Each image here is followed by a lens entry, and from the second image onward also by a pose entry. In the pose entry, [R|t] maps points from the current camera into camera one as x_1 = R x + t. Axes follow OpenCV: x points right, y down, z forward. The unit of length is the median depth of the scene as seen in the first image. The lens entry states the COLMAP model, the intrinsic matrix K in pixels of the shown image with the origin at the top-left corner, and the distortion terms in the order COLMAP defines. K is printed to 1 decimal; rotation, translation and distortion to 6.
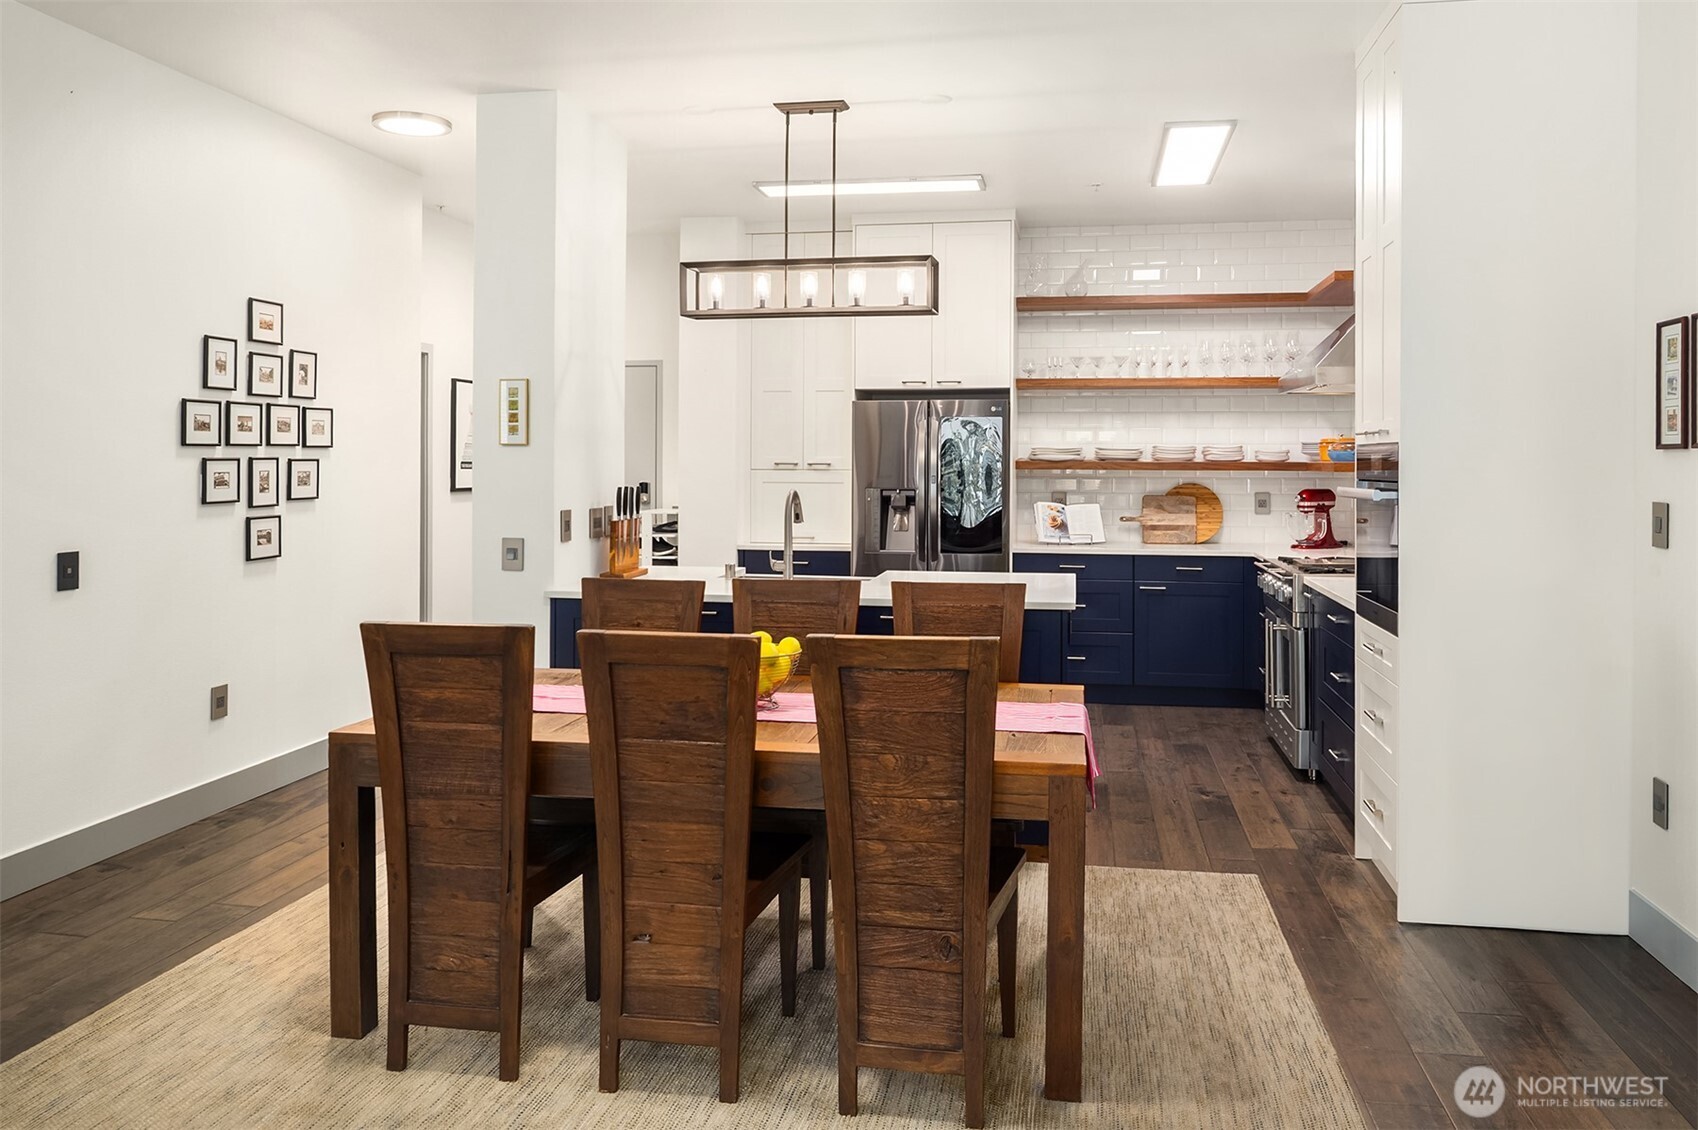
lens RADIAL K [[1214.3, 0, 846.6], [0, 1214.3, 448.5], [0, 0, 1]] dist [0.001008, -0.003996]
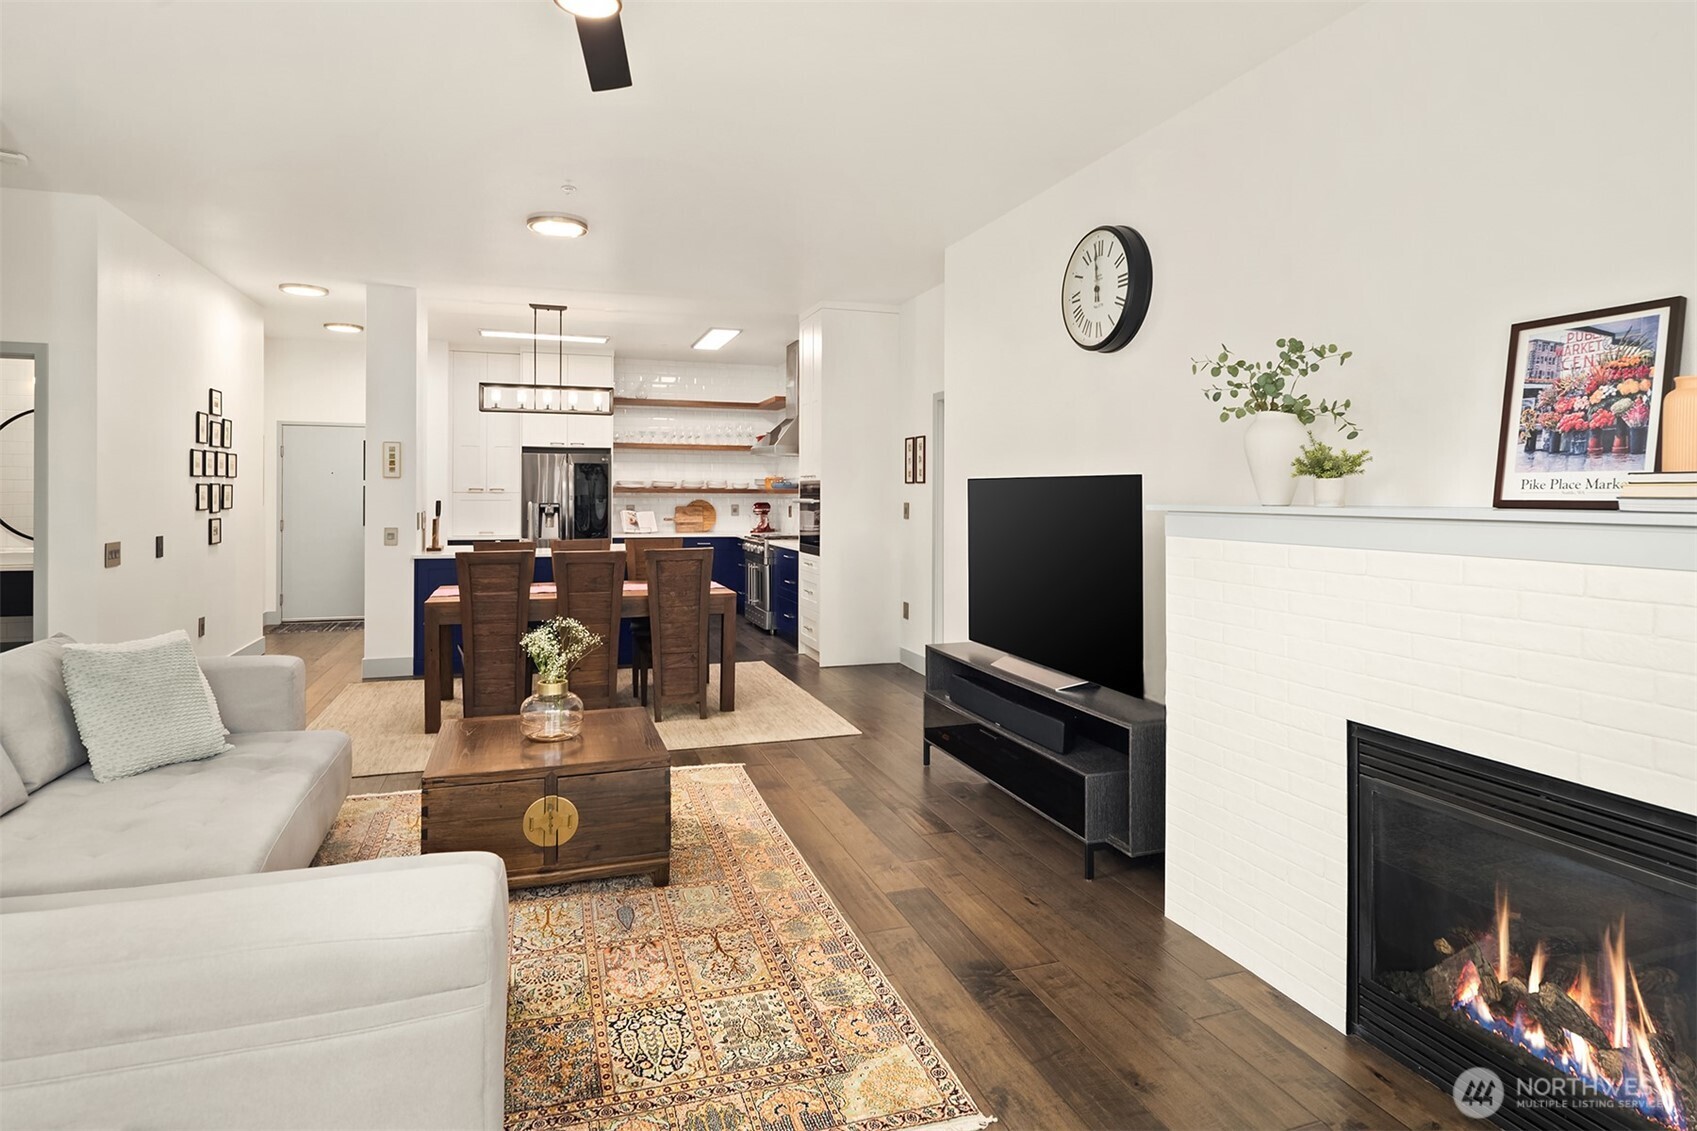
lens RADIAL K [[918.2, 0, 835.9], [0, 918.2, 490.3], [0, 0, 1]] dist [-0.000191, 0.000299]
pose [[0.872200, 0.001965, 0.489146, -0.255745], [-0.006884, 0.999942, 0.008257, 0.000183], [-0.489102, -0.010569, 0.872163, -0.387093]]
